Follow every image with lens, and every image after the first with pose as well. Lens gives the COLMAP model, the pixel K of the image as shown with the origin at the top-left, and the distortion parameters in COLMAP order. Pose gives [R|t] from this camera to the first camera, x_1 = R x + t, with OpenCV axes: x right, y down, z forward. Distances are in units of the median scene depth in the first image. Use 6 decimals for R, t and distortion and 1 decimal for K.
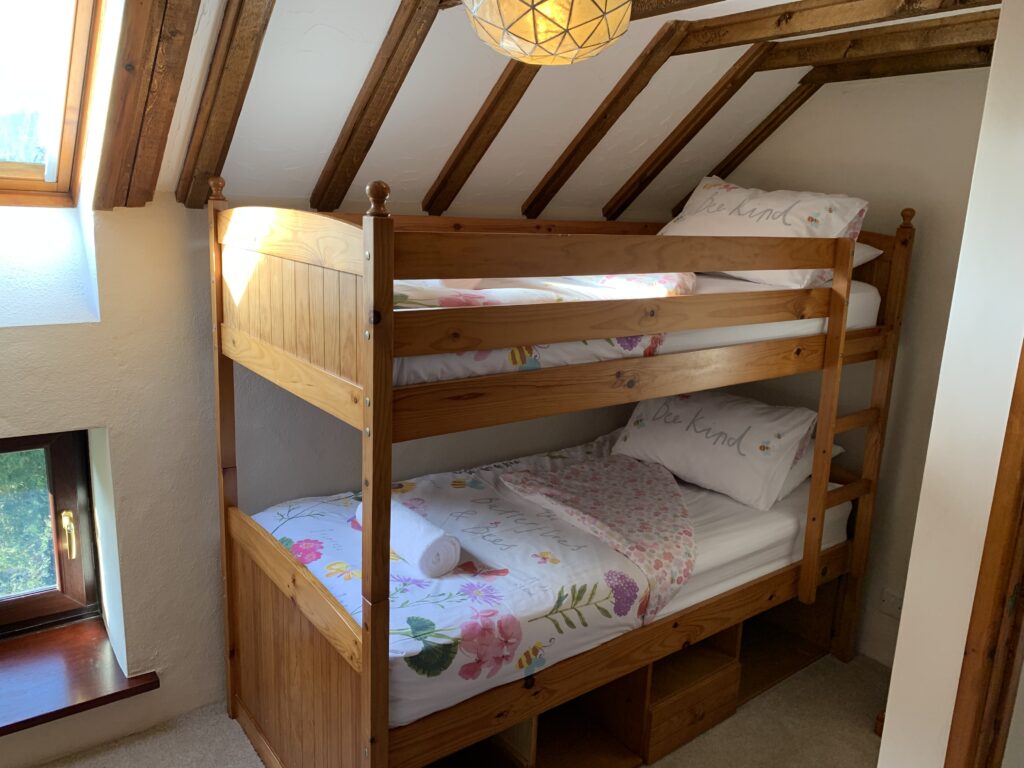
lens RADIAL K [[778.7, 0, 512.0], [0, 778.7, 384.0], [0, 0, 1]] dist [0.086650, -0.097686]
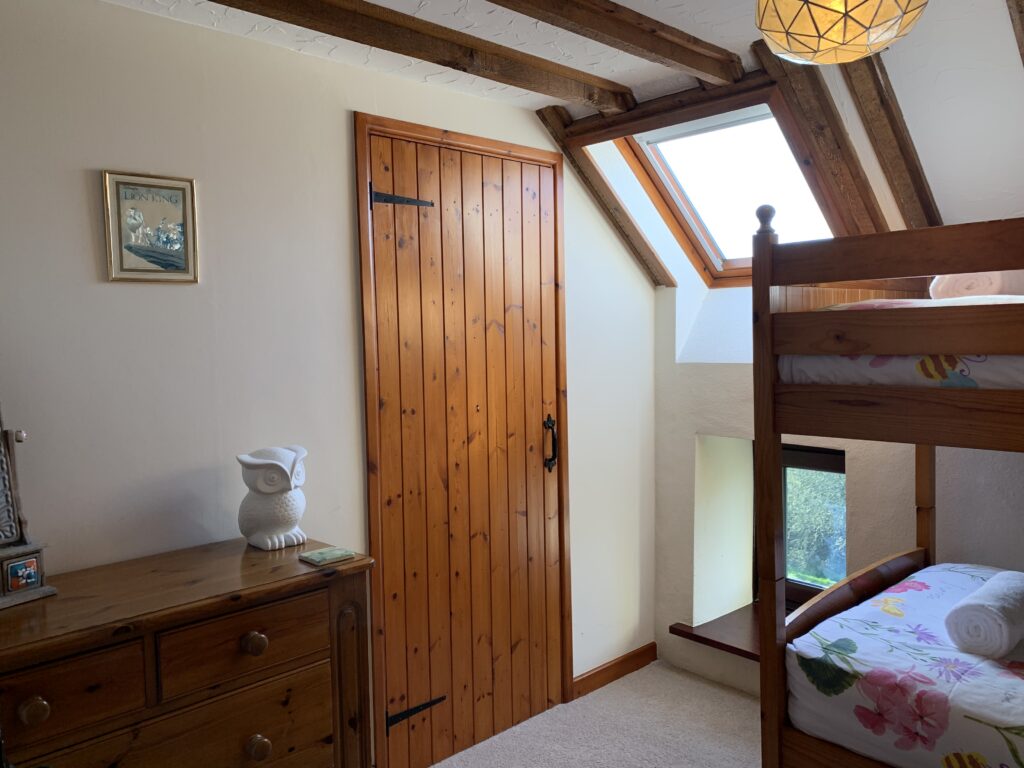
lens RADIAL K [[778.7, 0, 512.0], [0, 778.7, 384.0], [0, 0, 1]] dist [0.086650, -0.097686]
pose [[0.096115, 0.018949, -0.995190, 0.825725], [-0.199590, 0.979879, -0.000619, 0.074506], [0.975154, 0.198689, 0.097963, 0.451896]]
